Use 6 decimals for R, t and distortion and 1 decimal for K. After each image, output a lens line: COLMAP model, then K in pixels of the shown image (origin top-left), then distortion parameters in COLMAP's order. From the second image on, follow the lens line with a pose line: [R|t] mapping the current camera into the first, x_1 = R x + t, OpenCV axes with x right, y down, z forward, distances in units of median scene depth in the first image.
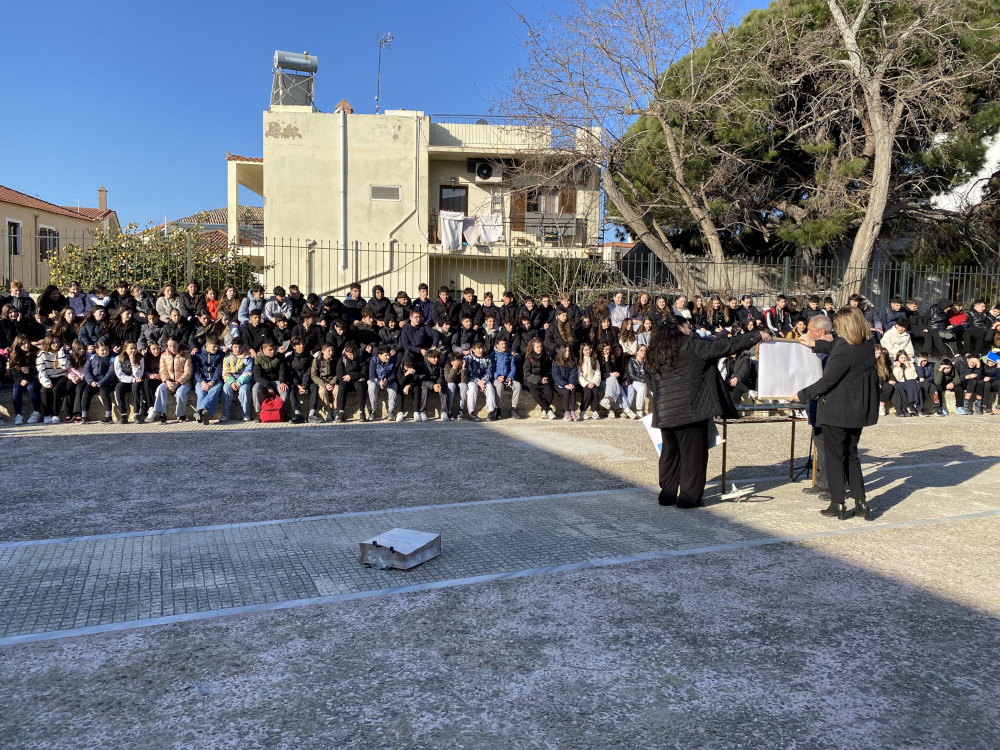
lens RADIAL K [[757.8, 0, 500.0], [0, 757.8, 375.0], [0, 0, 1]] dist [0.003414, 0.004732]
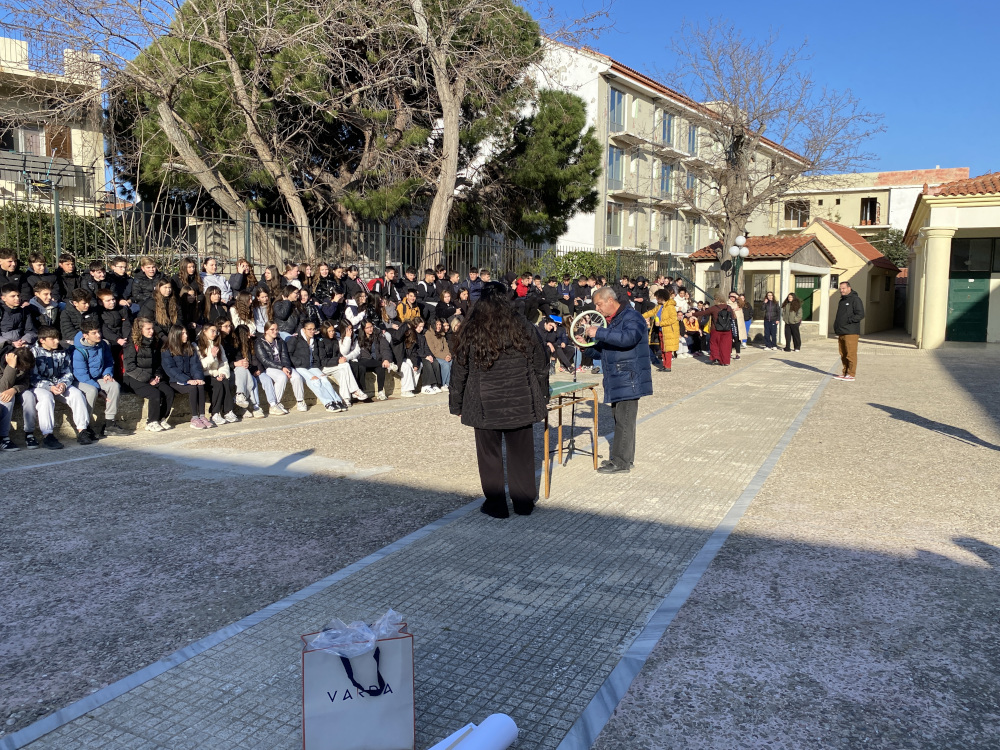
lens RADIAL K [[757.8, 0, 500.0], [0, 757.8, 375.0], [0, 0, 1]] dist [0.003414, 0.004732]
pose [[0.771274, -0.078594, 0.631632, -0.310010], [0.058258, 0.996899, 0.052905, -0.029291], [-0.633832, -0.004007, 0.773461, 0.495166]]
